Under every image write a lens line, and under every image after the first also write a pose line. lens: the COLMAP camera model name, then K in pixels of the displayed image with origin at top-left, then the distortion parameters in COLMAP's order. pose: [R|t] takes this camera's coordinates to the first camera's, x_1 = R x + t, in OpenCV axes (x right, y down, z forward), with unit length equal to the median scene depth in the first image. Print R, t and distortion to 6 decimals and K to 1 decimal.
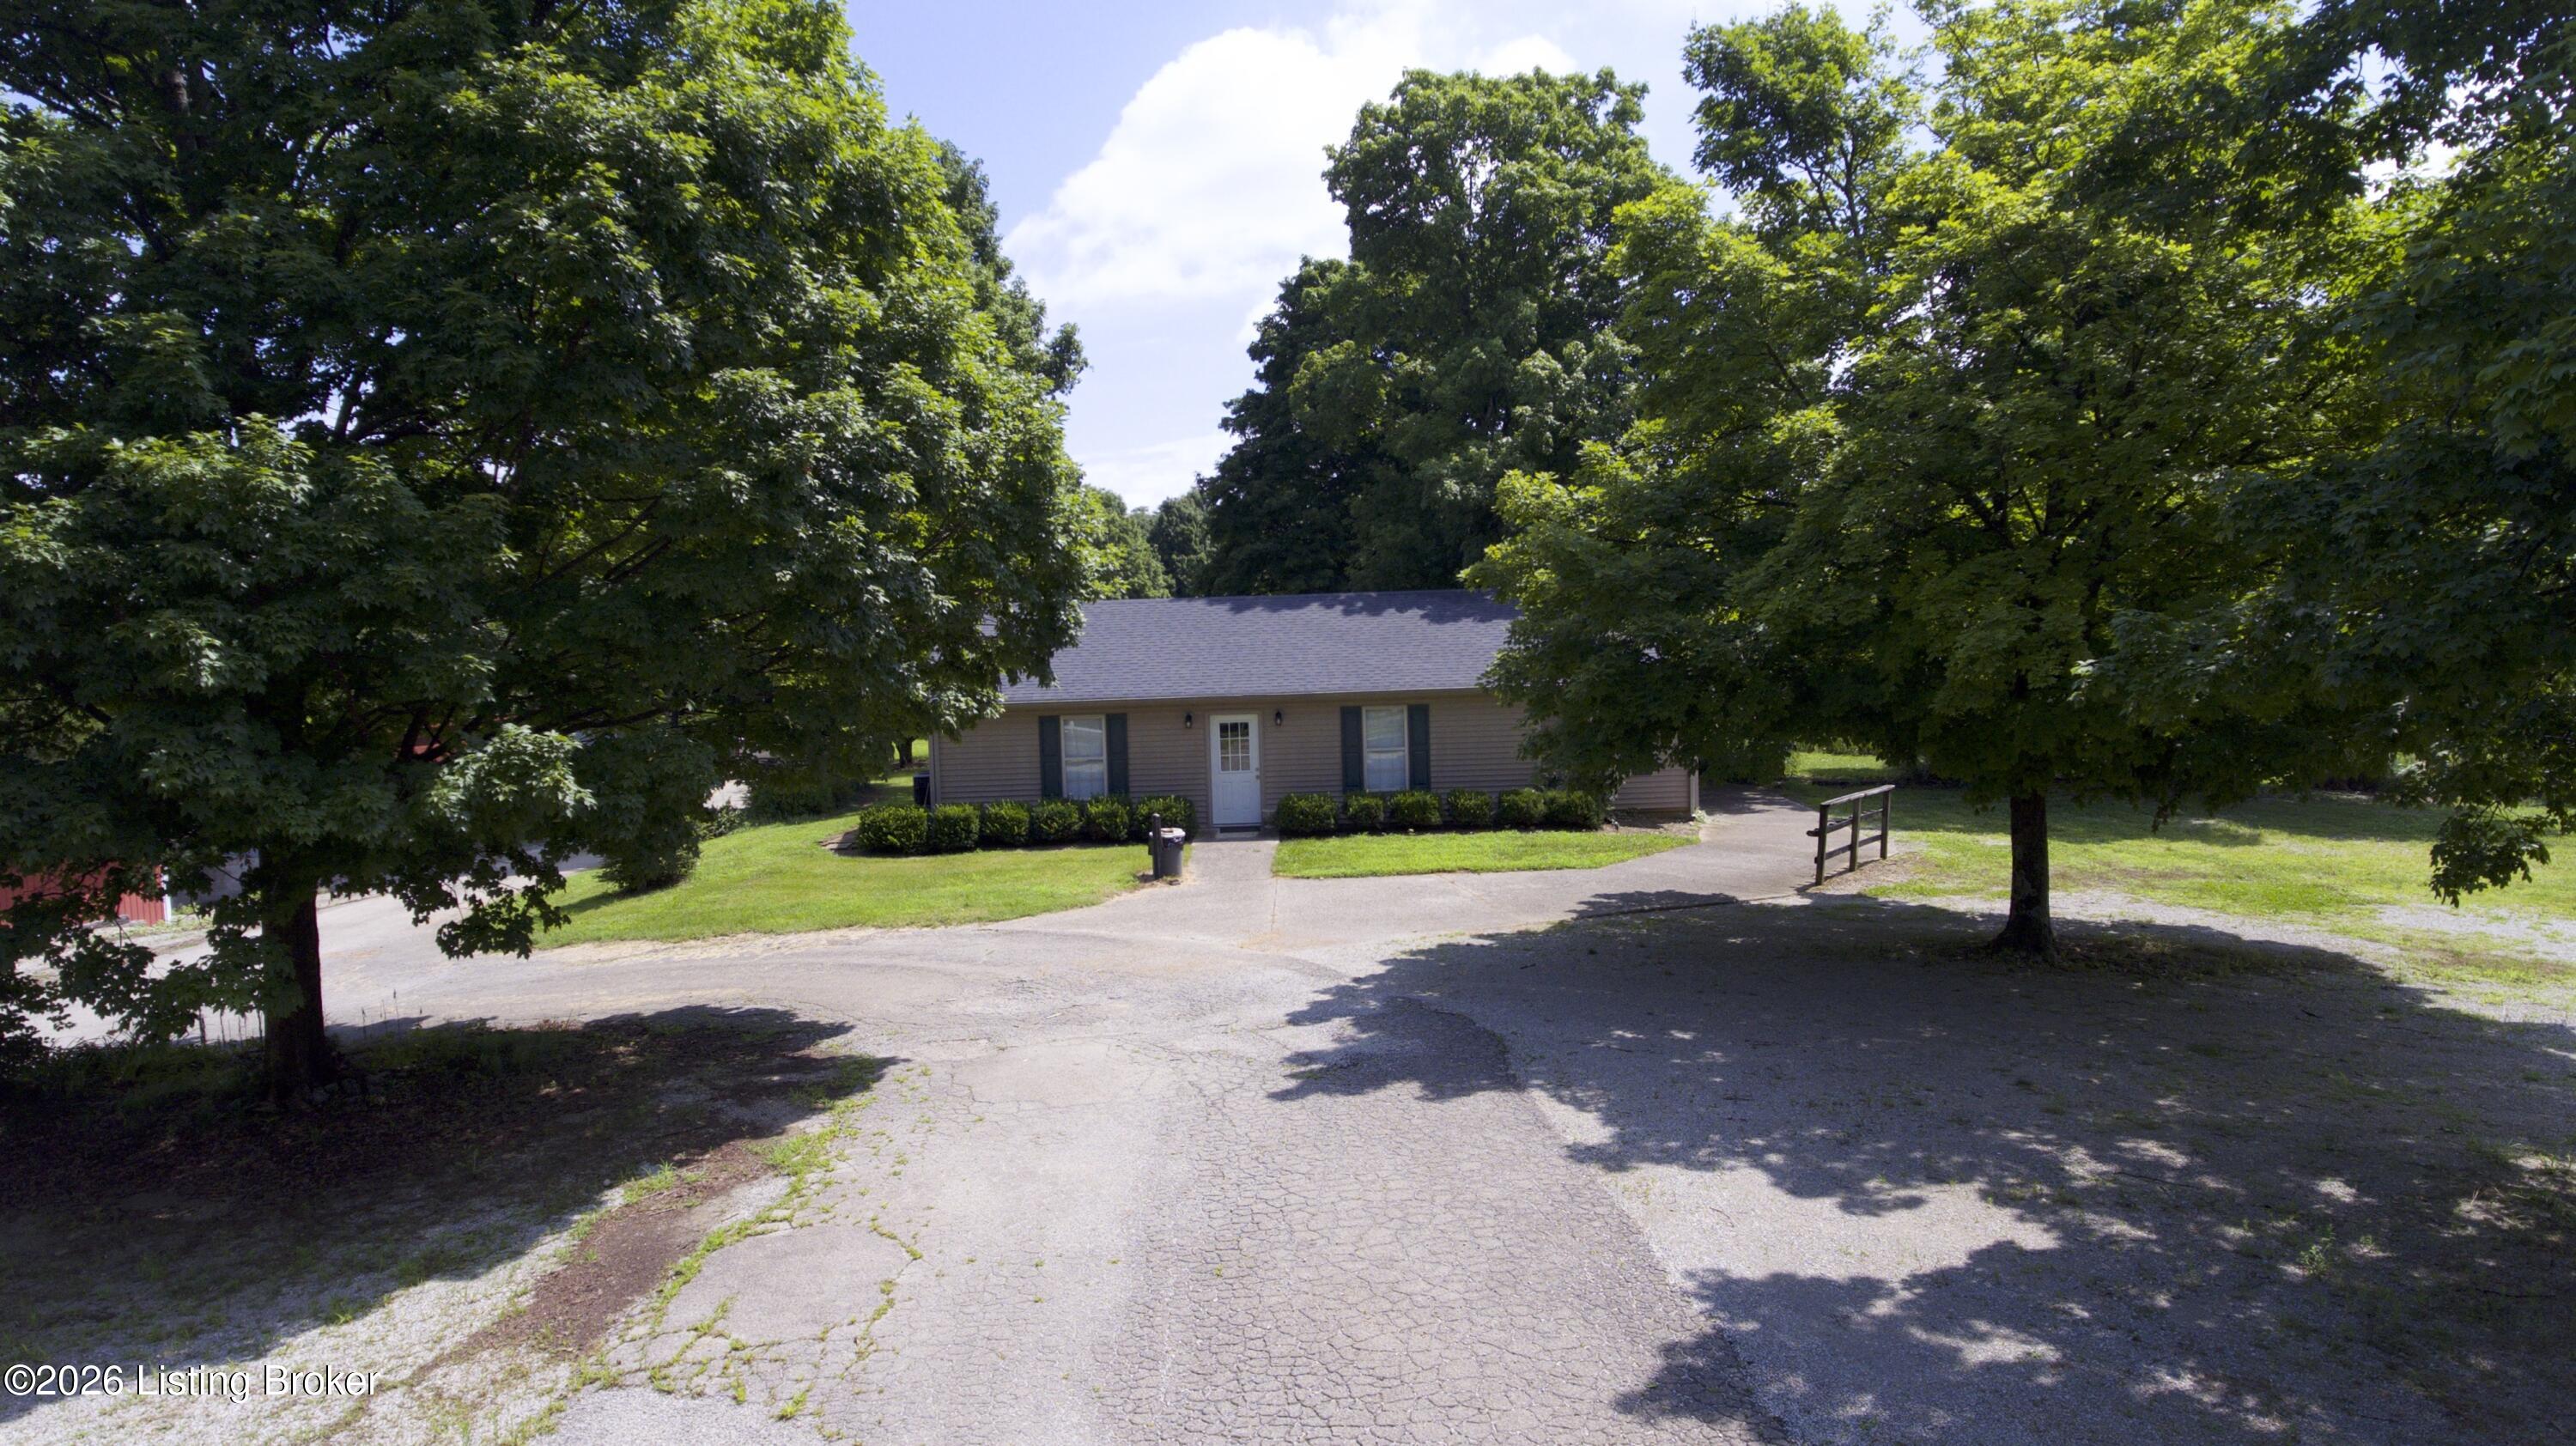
lens RADIAL K [[1519.0, 0, 1294.1], [0, 1519.0, 730.7], [0, 0, 1]] dist [0.000120, 0.000983]
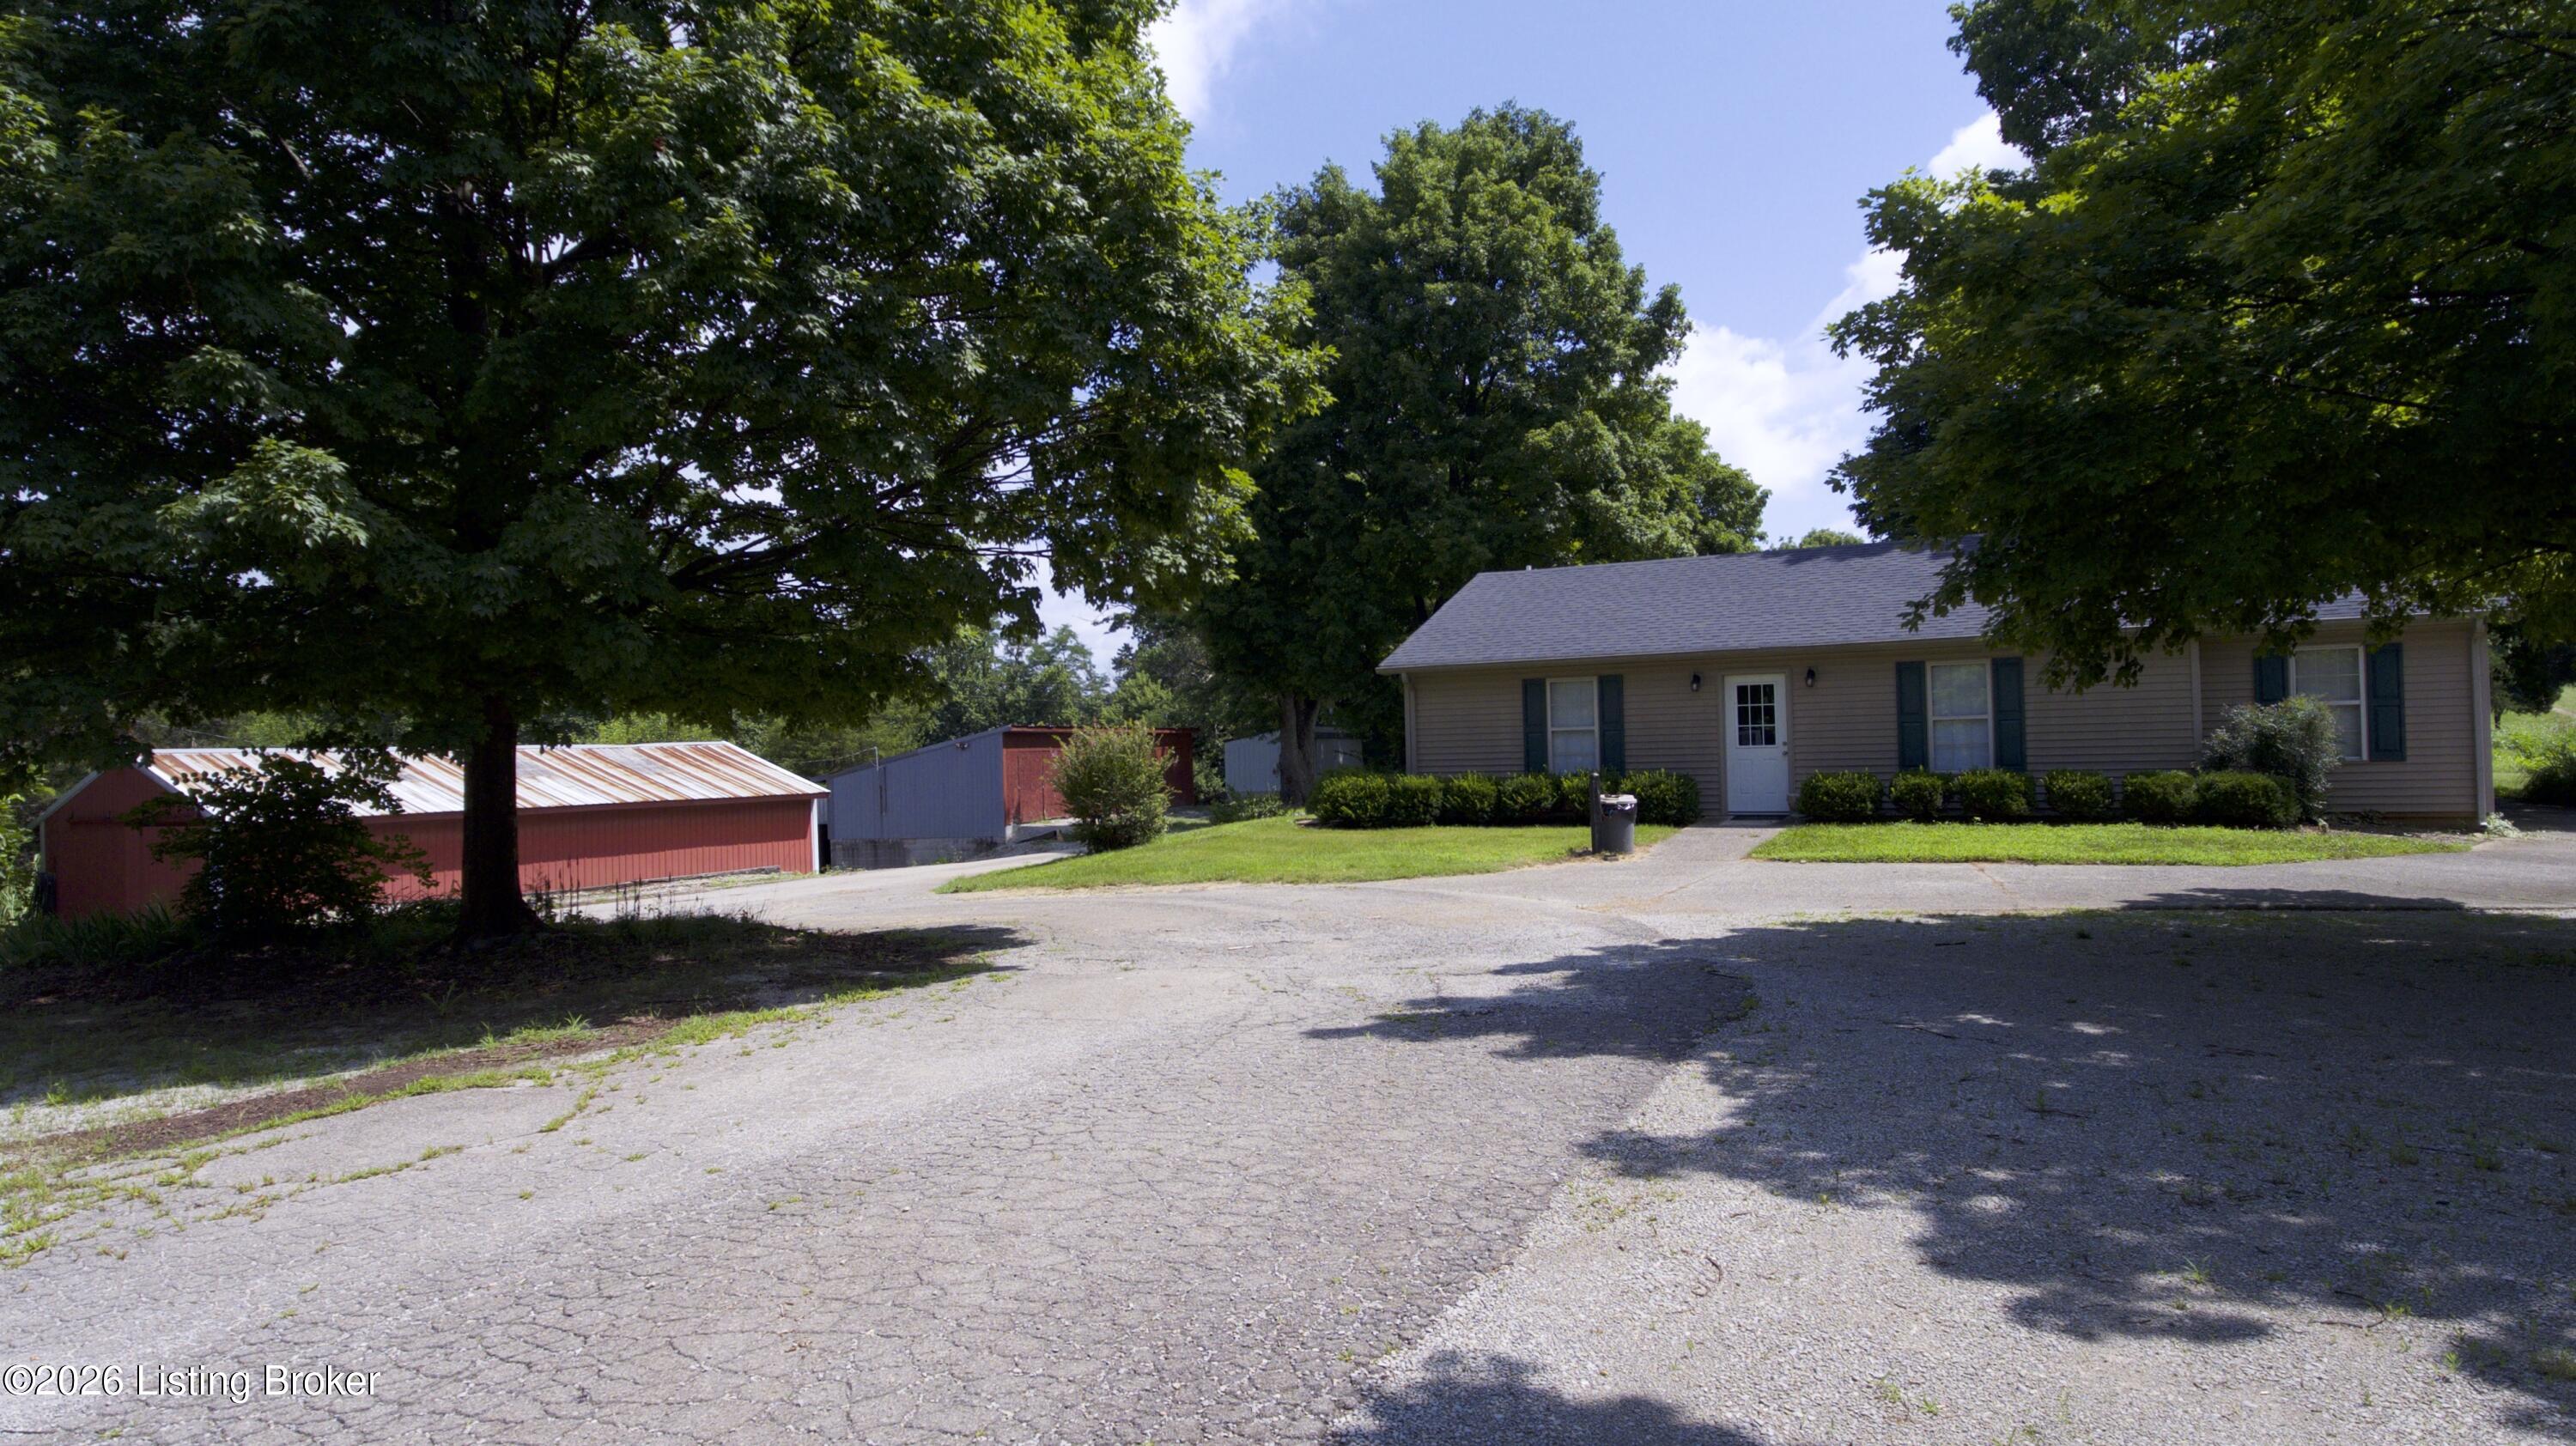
lens RADIAL K [[1519.0, 0, 1288.5], [0, 1519.0, 715.3], [0, 0, 1]] dist [0.000120, 0.000983]
pose [[0.874993, 0.000574, -0.484135, 0.139211], [-0.031477, 0.997951, -0.055706, 0.066070], [0.483111, 0.063982, 0.873218, 0.193690]]
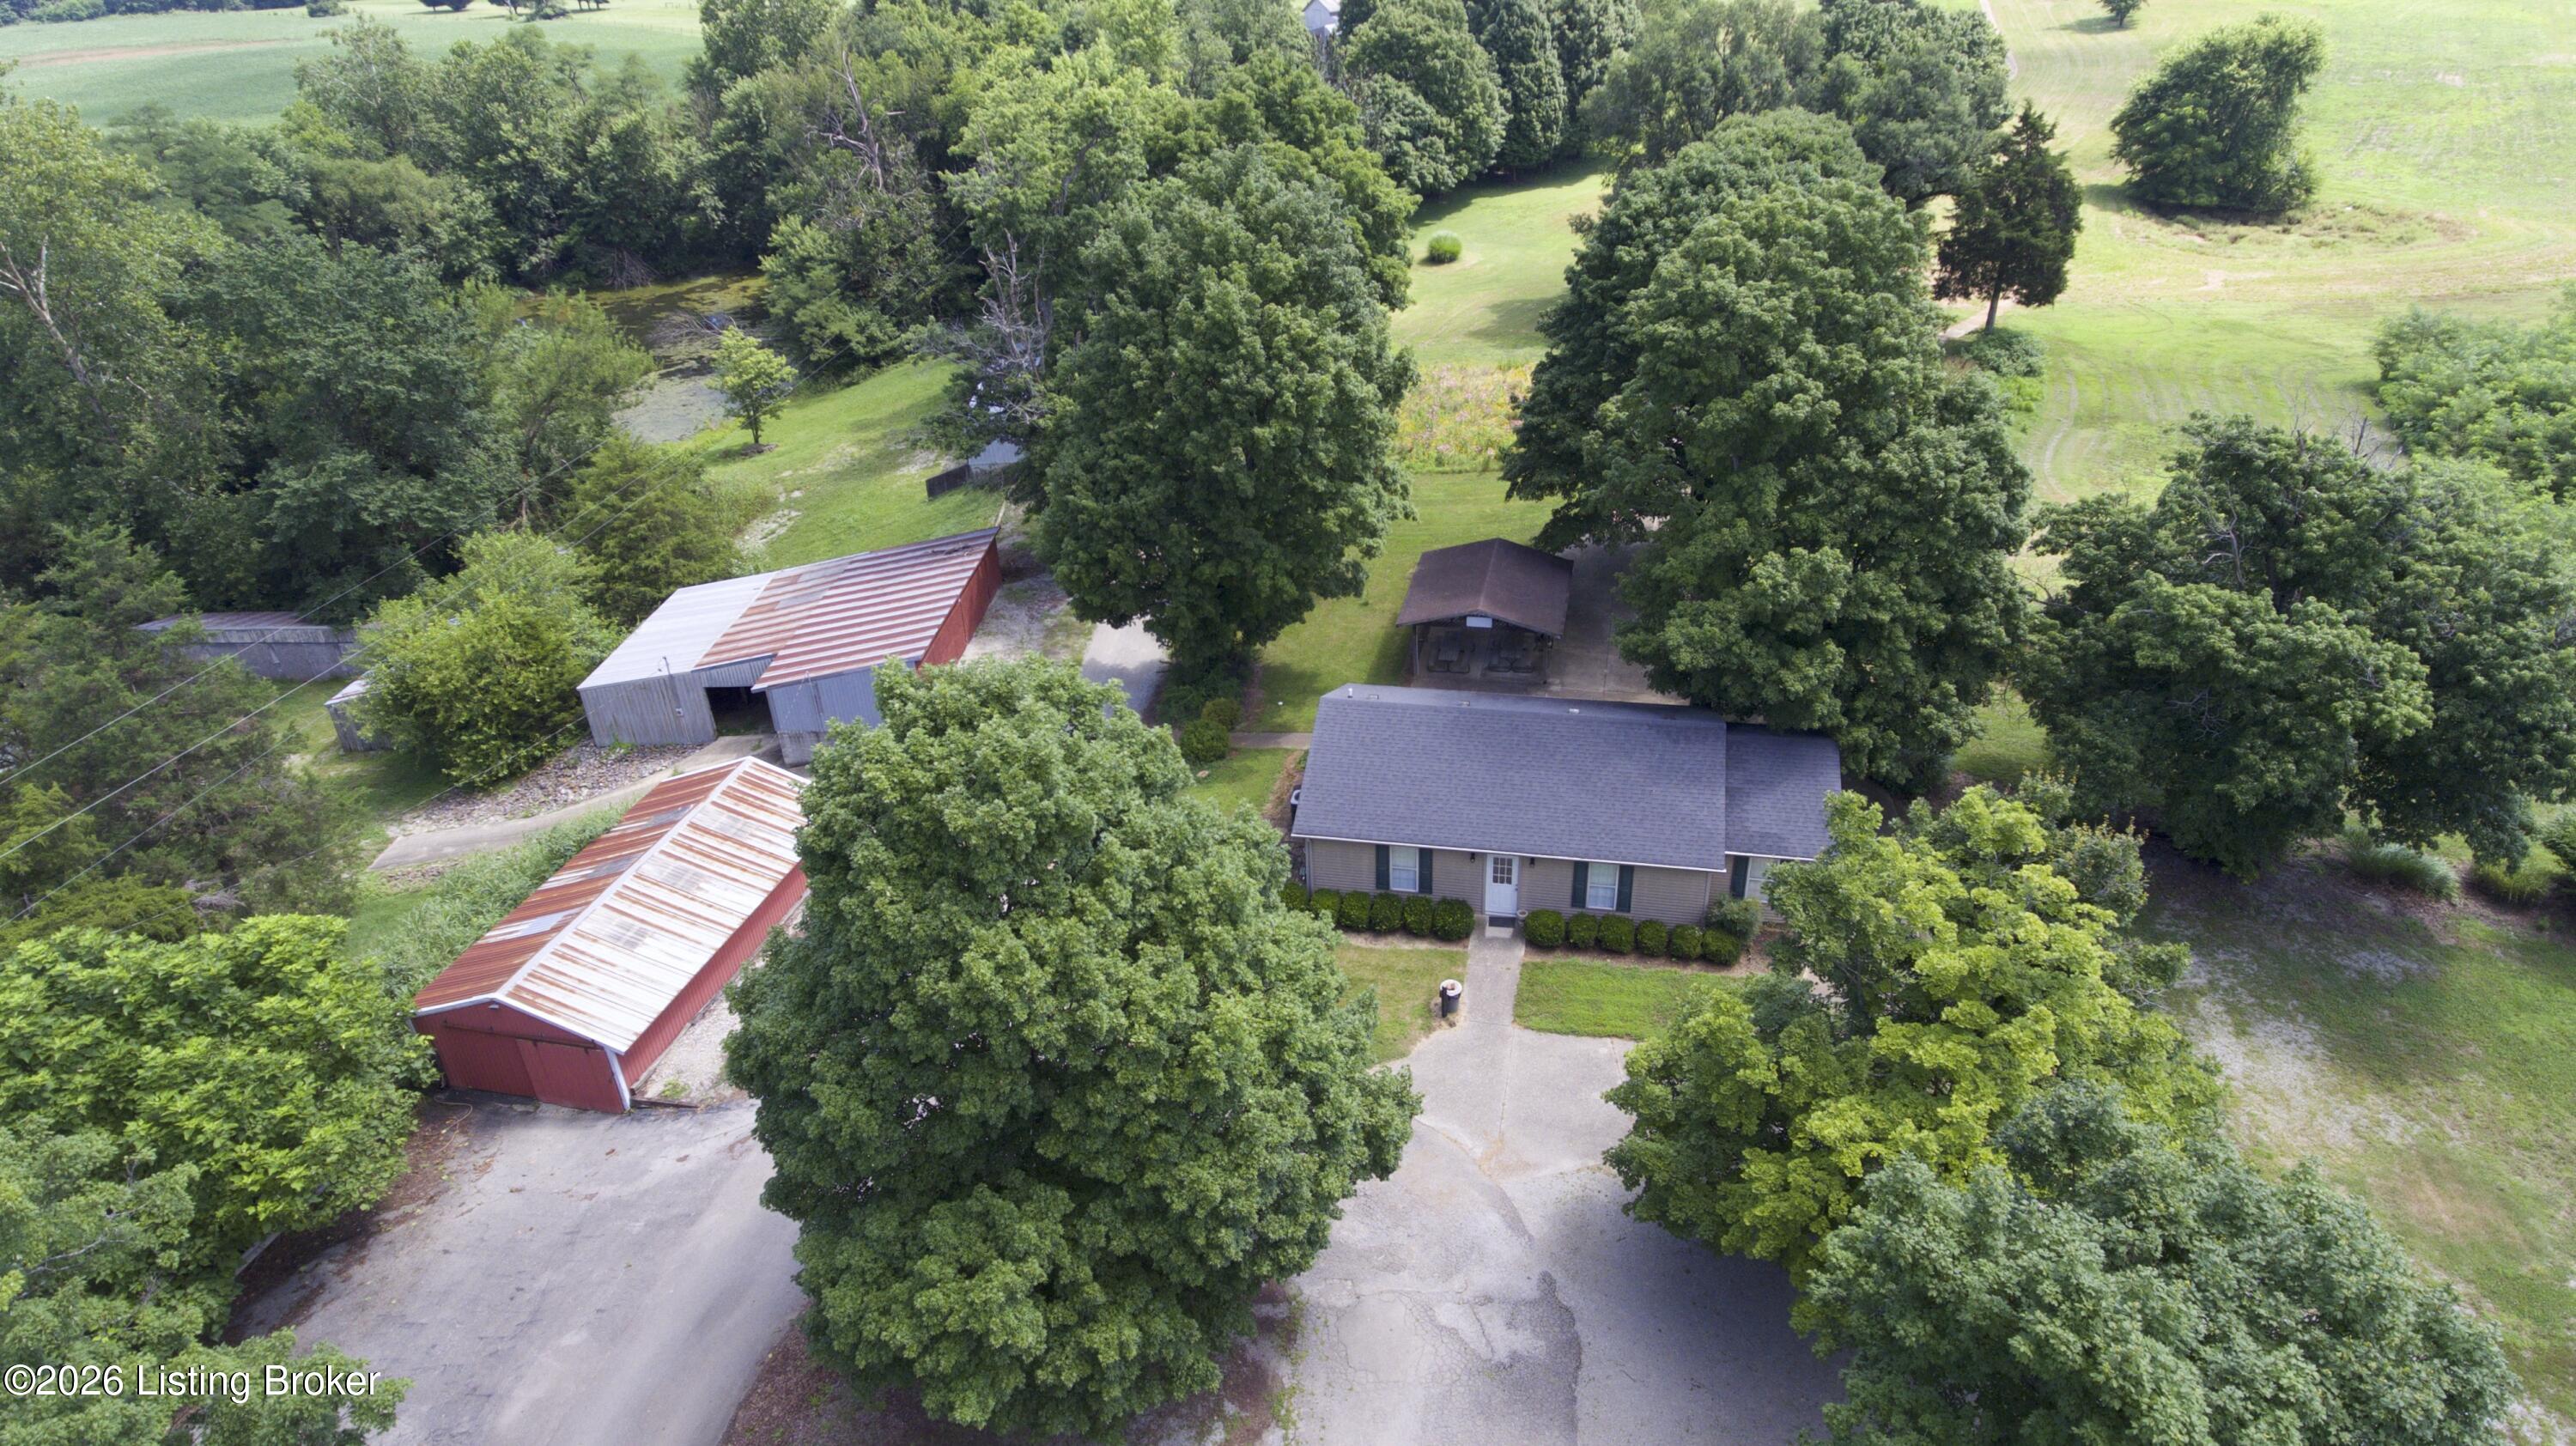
lens RADIAL K [[1519.0, 0, 1292.9], [0, 1519.0, 714.8], [0, 0, 1]] dist [0.000120, 0.000983]
pose [[0.977756, 0.092570, -0.188214, 0.029477], [-0.002038, 0.901489, 0.432797, -0.832983], [0.209737, -0.422786, 0.881625, -0.341072]]
